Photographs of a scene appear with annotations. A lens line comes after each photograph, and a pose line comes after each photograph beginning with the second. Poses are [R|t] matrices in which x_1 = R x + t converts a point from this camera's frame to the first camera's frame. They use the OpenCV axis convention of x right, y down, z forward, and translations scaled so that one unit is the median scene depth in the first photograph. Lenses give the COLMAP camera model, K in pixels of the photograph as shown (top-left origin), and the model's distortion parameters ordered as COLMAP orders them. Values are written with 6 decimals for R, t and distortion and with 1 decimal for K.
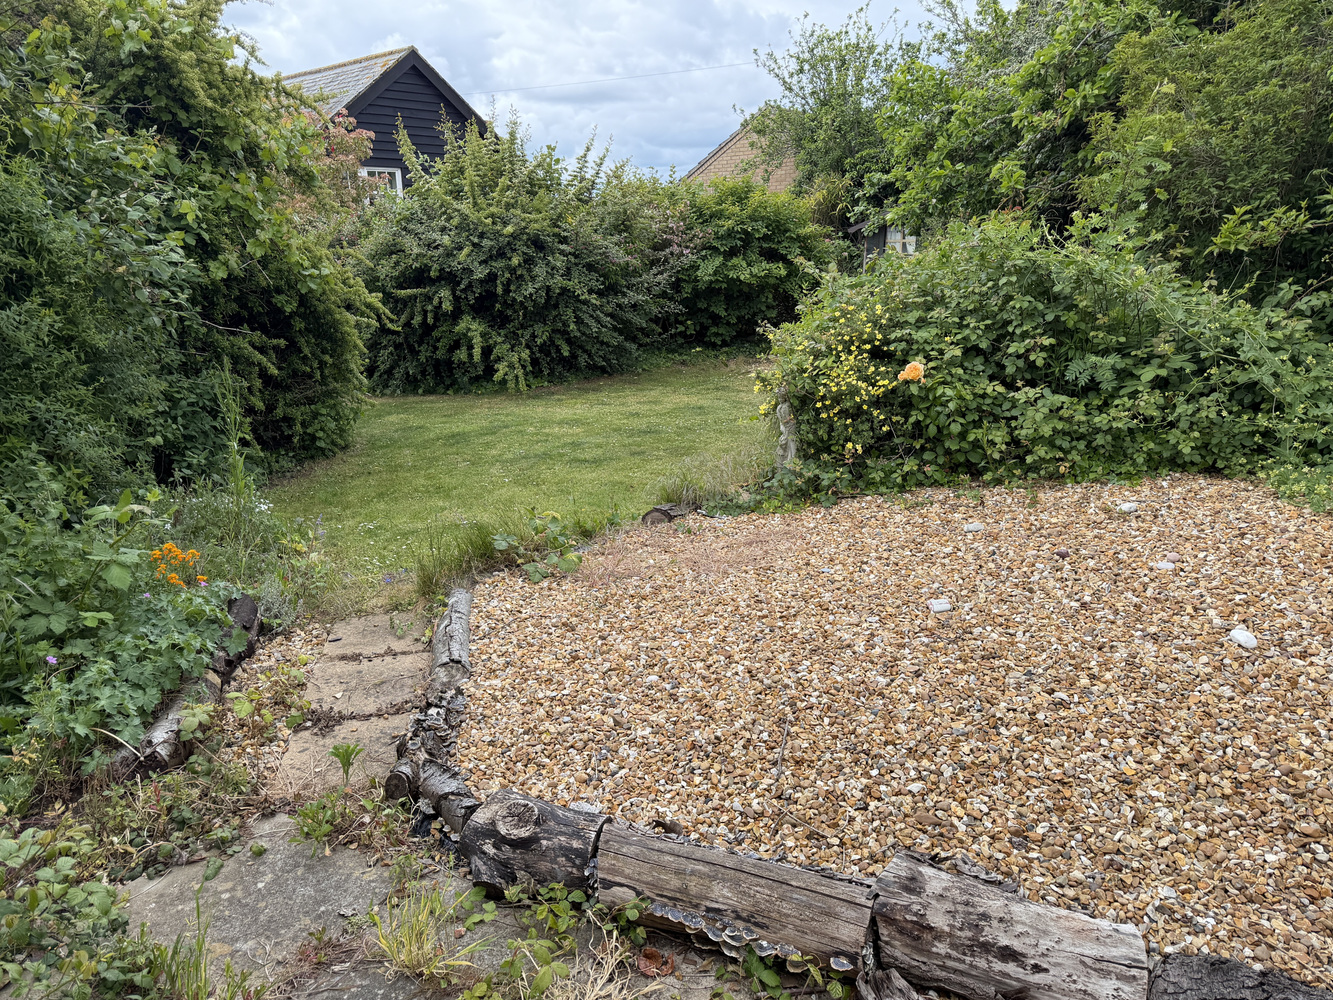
lens RADIAL K [[968.9, 0, 666.2], [0, 968.9, 501.7], [0, 0, 1]] dist [0.010643, 0.000806]
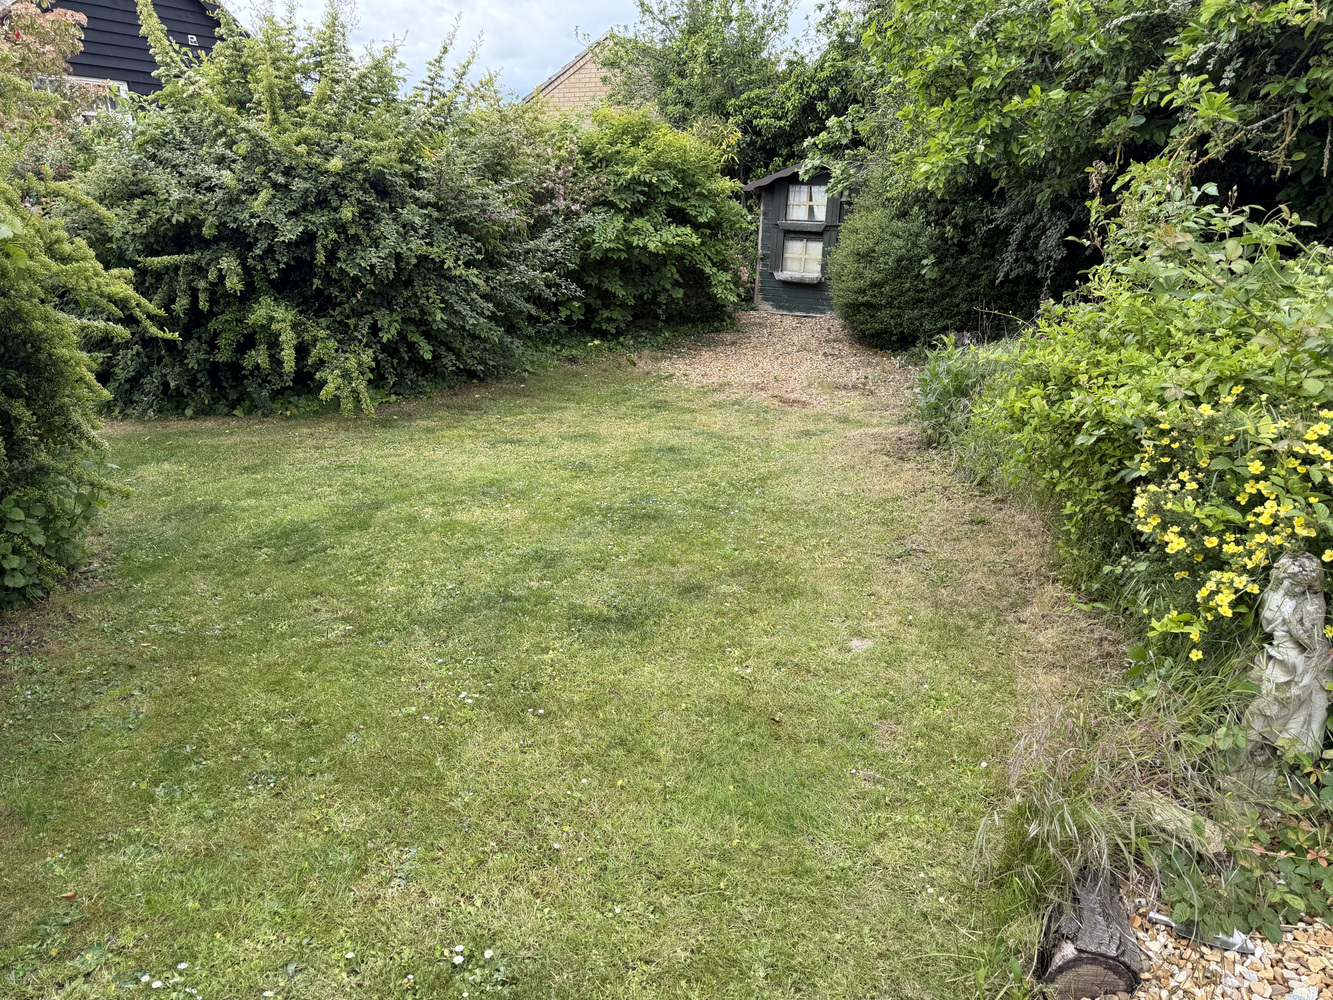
lens RADIAL K [[935.8, 0, 666.4], [0, 935.8, 499.6], [0, 0, 1]] dist [-0.004415, -0.004343]
pose [[0.967812, -0.046282, 0.247380, -0.108345], [0.034951, 0.998137, 0.050003, -0.079575], [-0.249234, -0.039747, 0.967627, 0.327004]]
